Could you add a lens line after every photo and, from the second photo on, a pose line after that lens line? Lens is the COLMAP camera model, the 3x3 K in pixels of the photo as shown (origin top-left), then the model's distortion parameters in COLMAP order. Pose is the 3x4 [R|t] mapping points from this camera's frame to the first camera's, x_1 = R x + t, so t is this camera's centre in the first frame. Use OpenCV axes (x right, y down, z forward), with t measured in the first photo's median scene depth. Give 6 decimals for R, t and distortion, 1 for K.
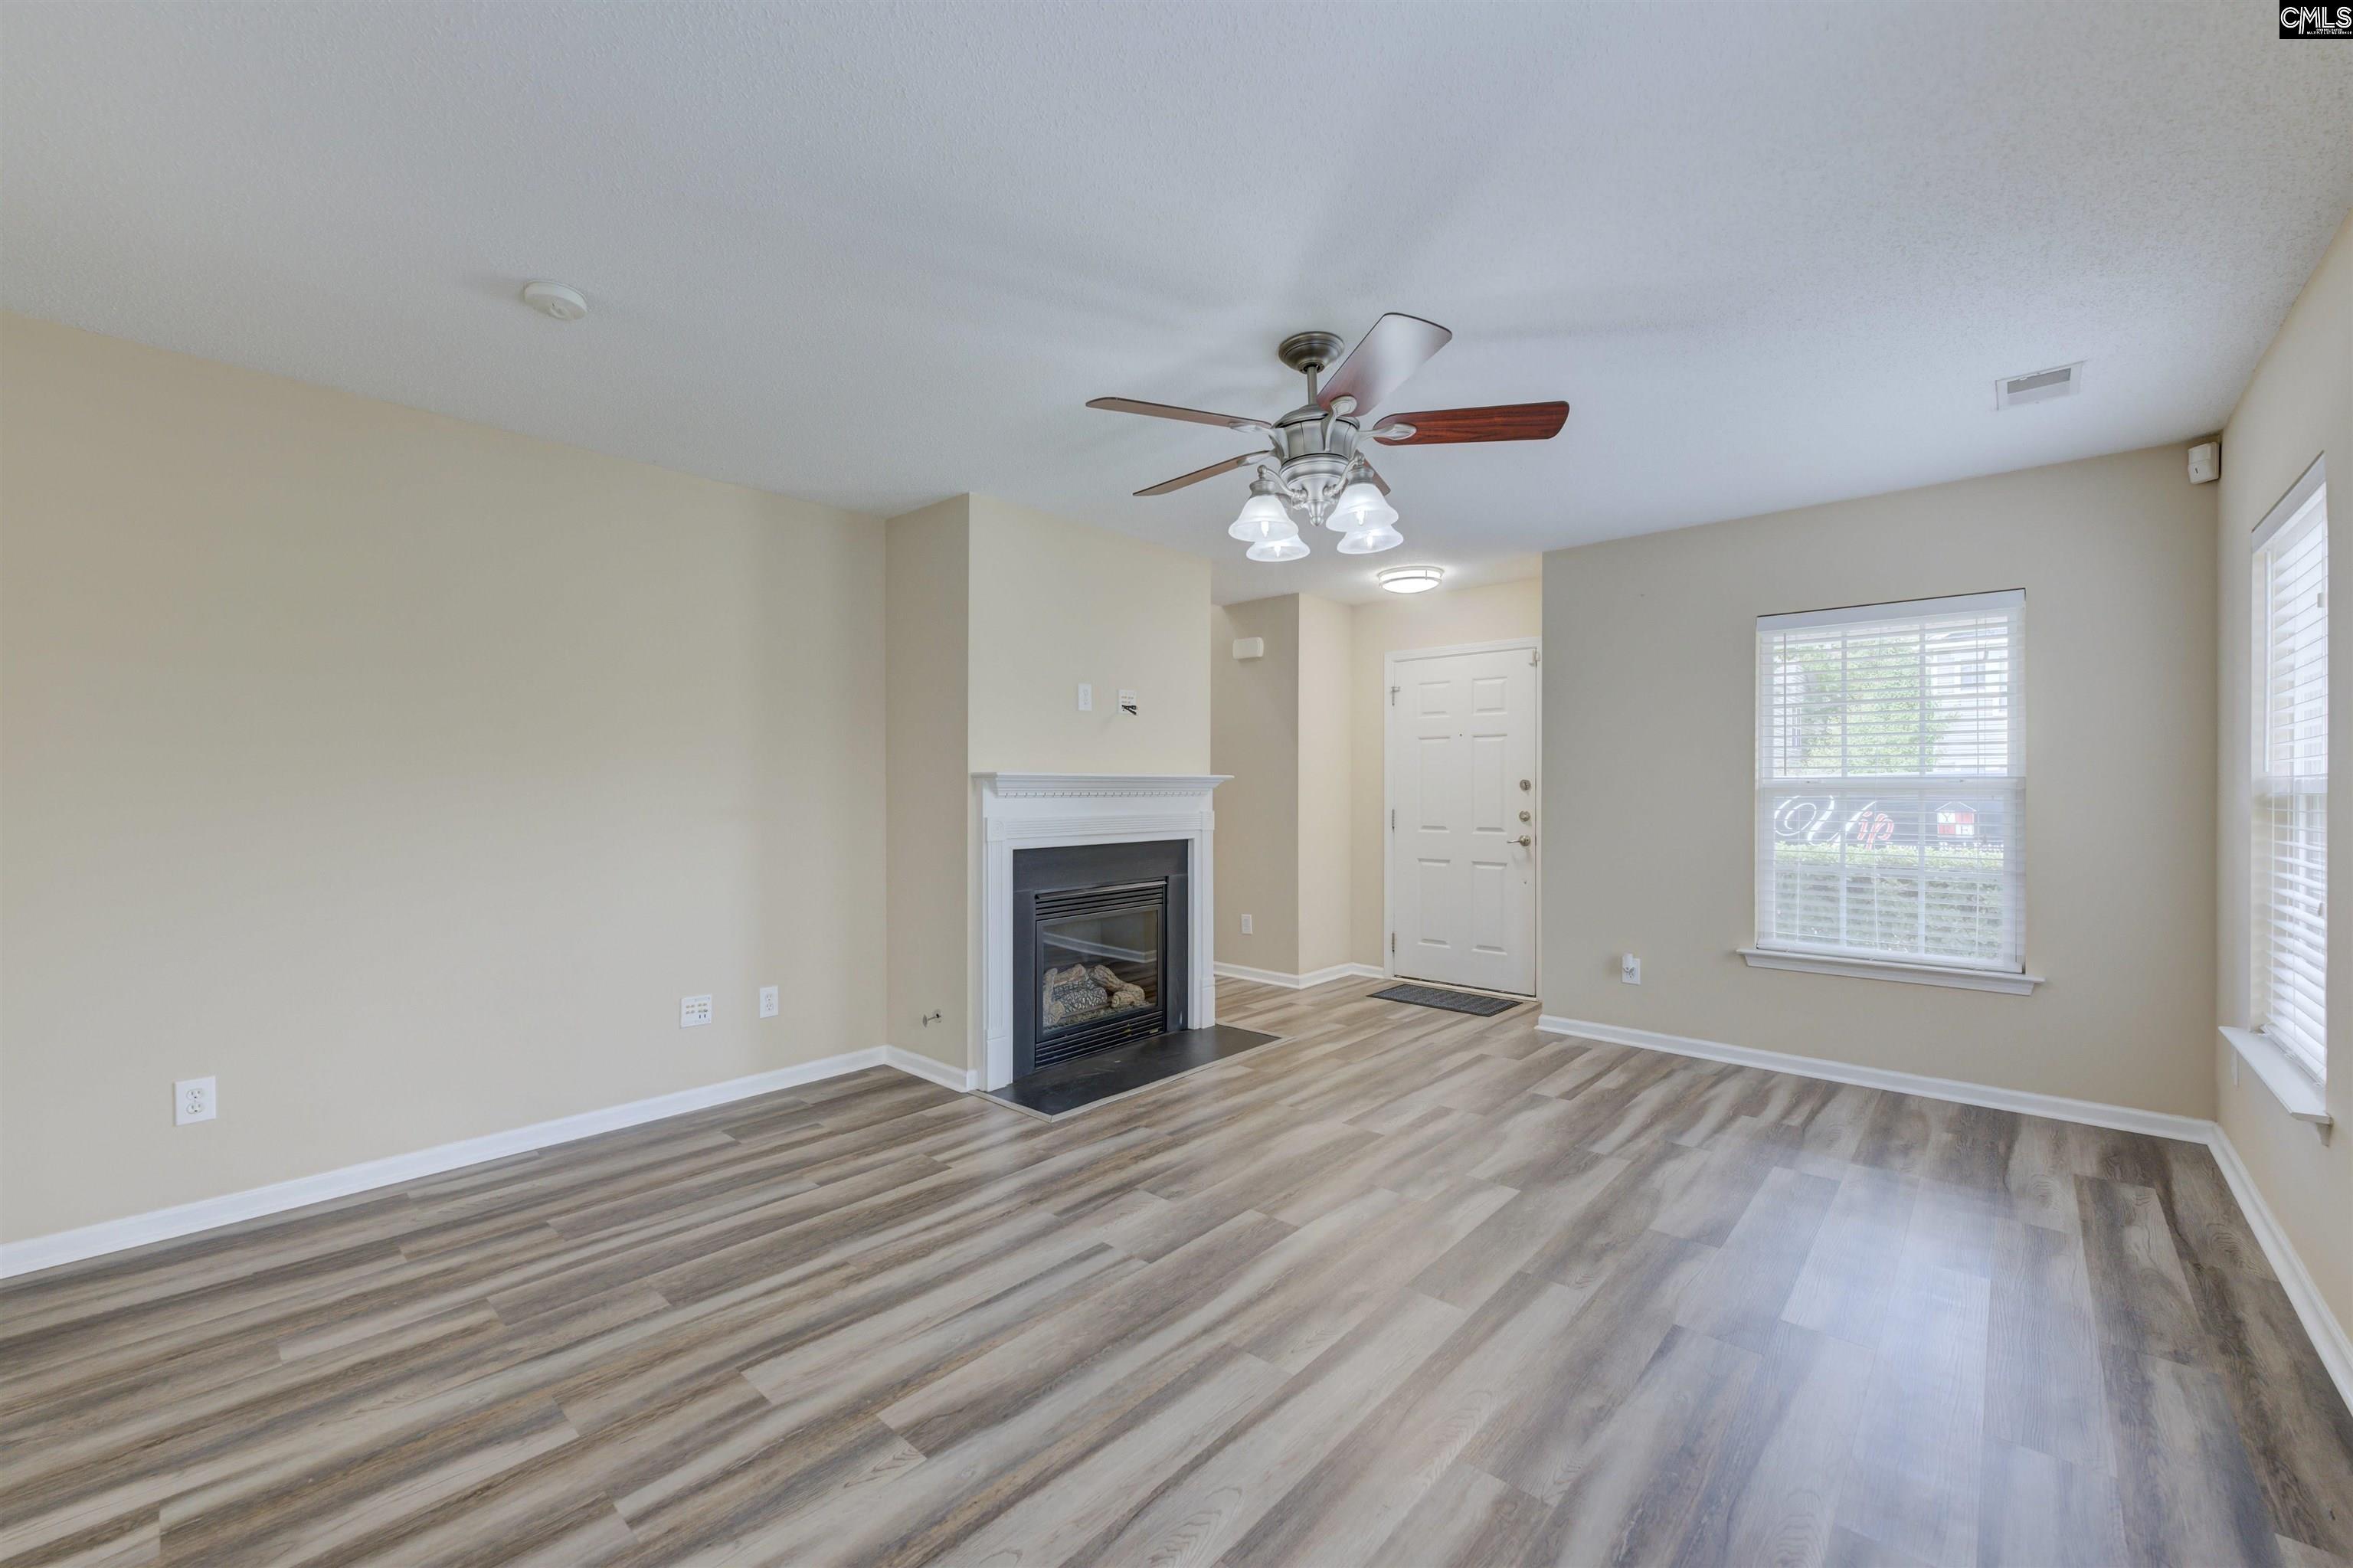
lens RADIAL K [[923.2, 0, 1174.5], [0, 923.2, 791.3], [0, 0, 1]] dist [0.000915, 0.000212]
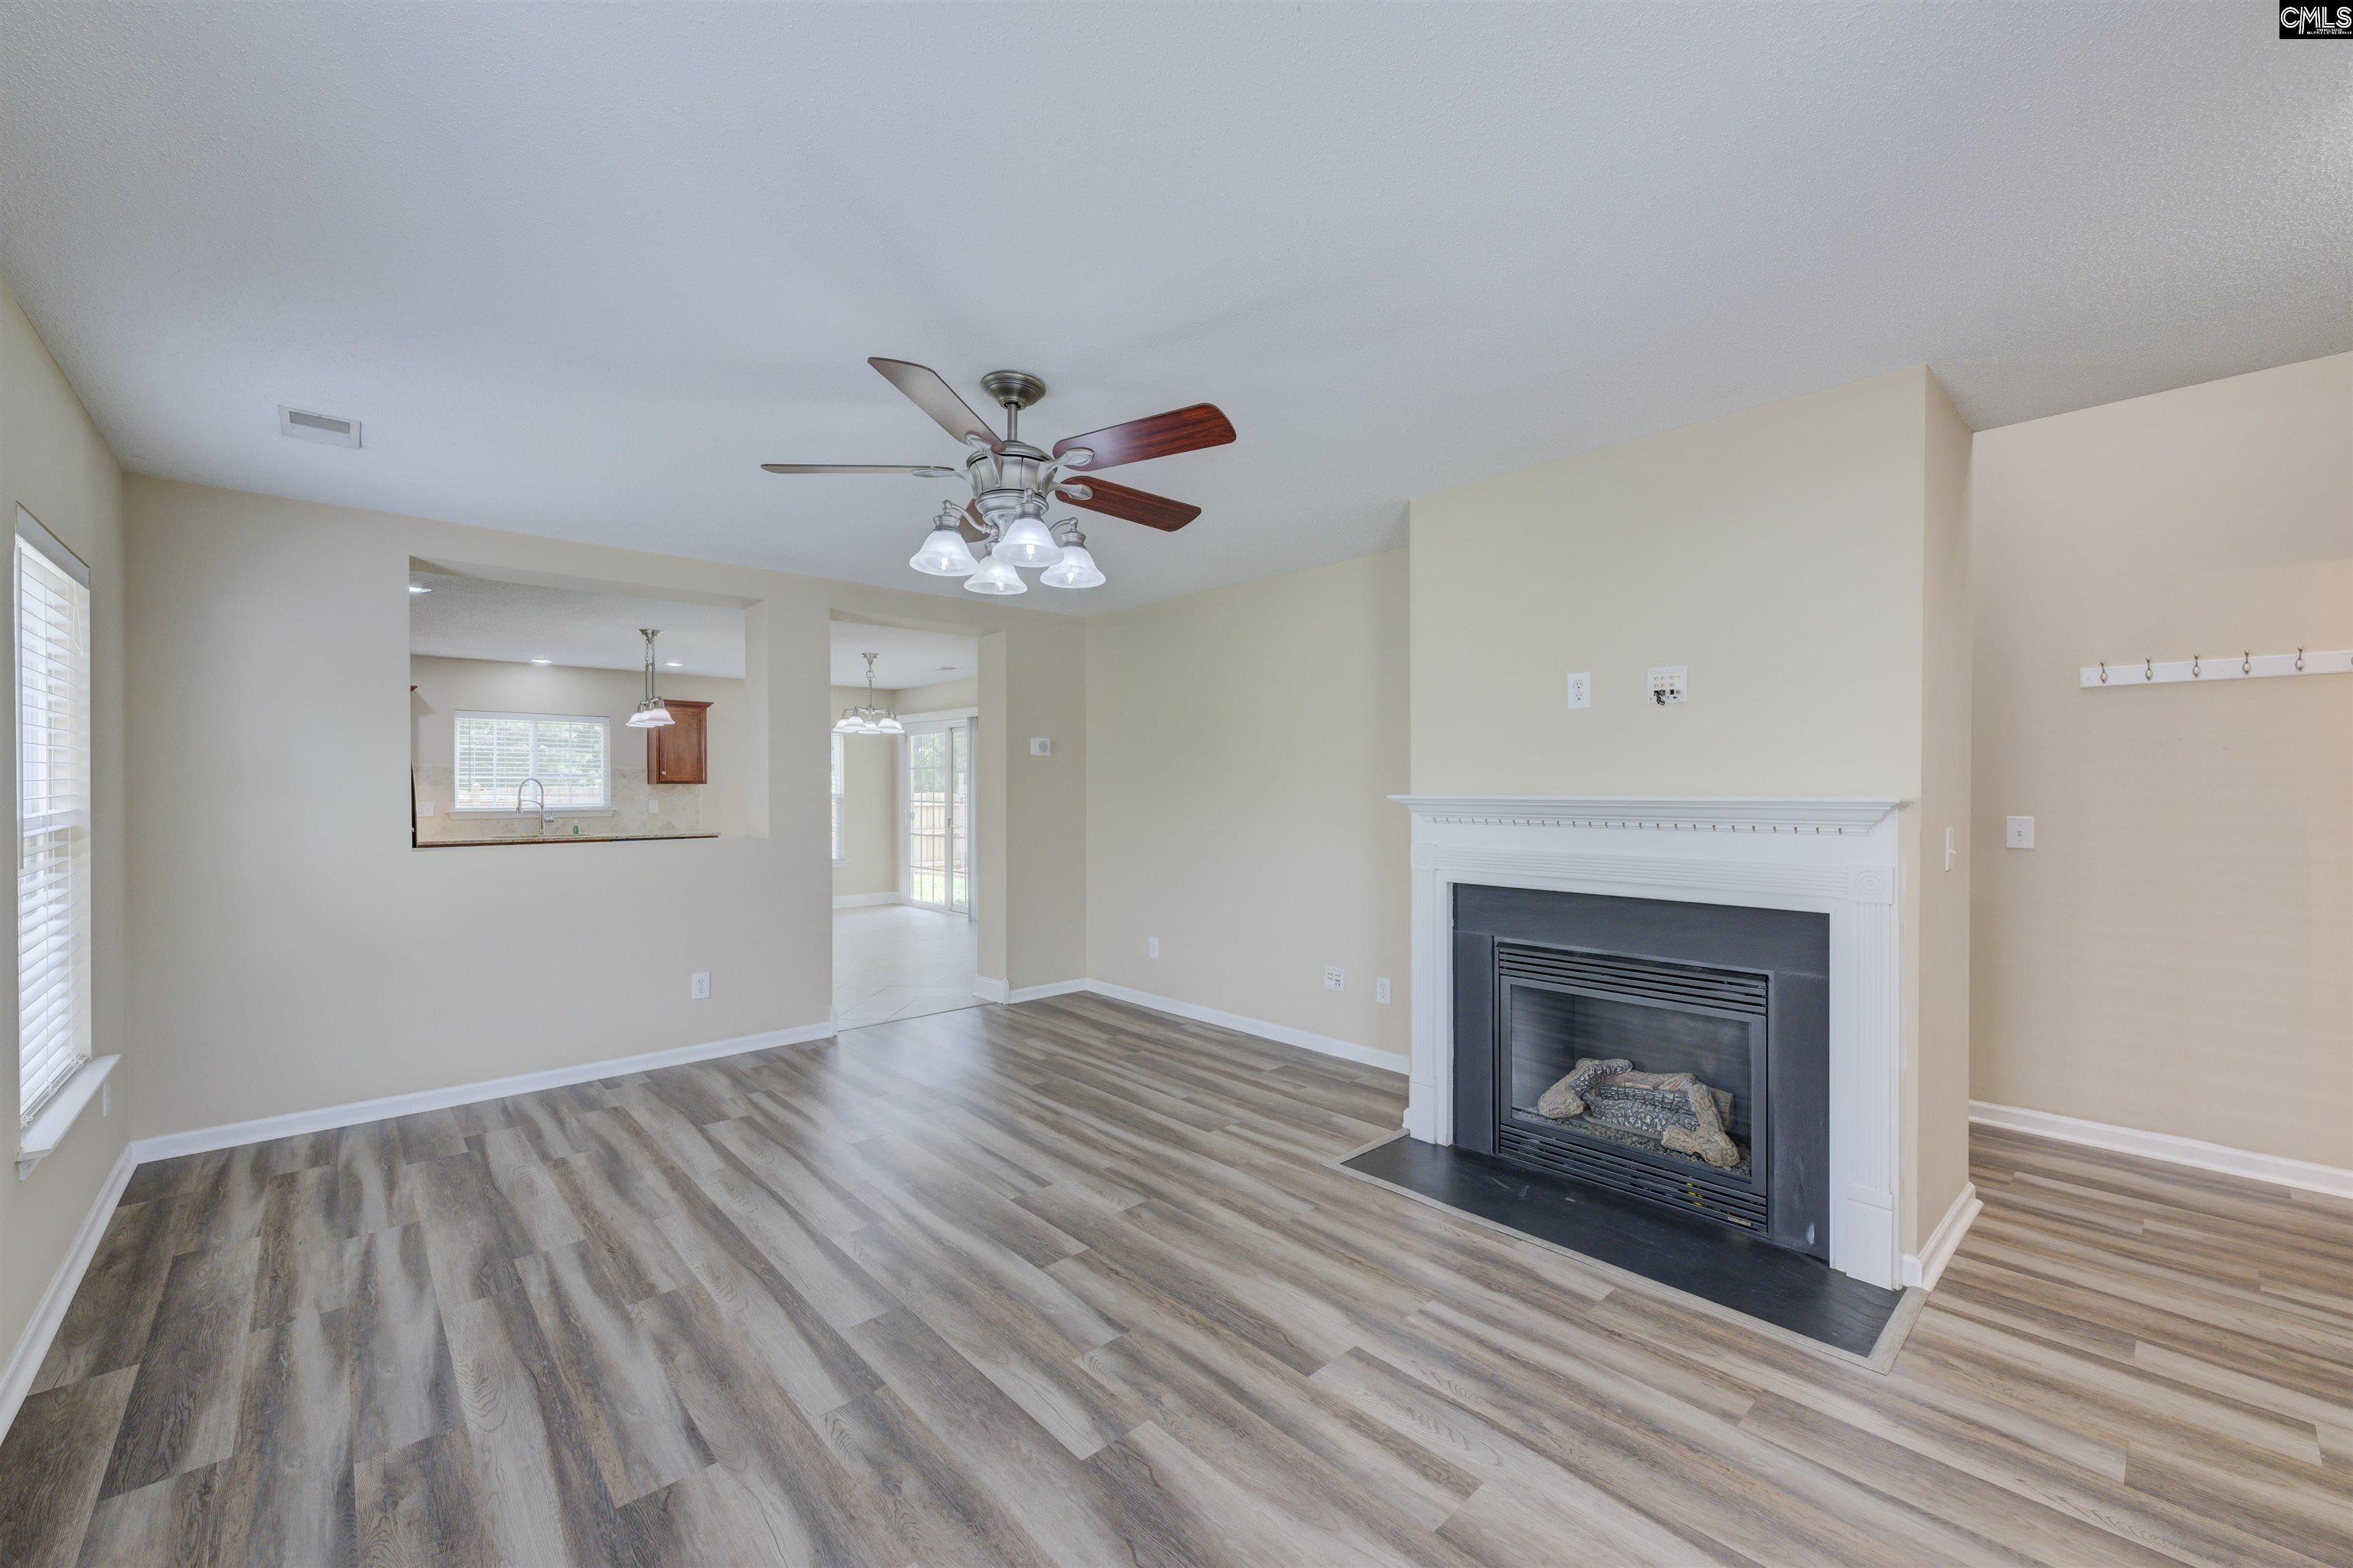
lens RADIAL K [[955.9, 0, 1178.1], [0, 955.9, 797.3], [0, 0, 1]] dist [0.000983, 0.000224]
pose [[-0.101001, 0.011140, -0.994824, 1.040318], [0.000381, 0.999938, 0.011158, -0.039781], [0.994886, 0.000748, -0.100999, 1.146276]]
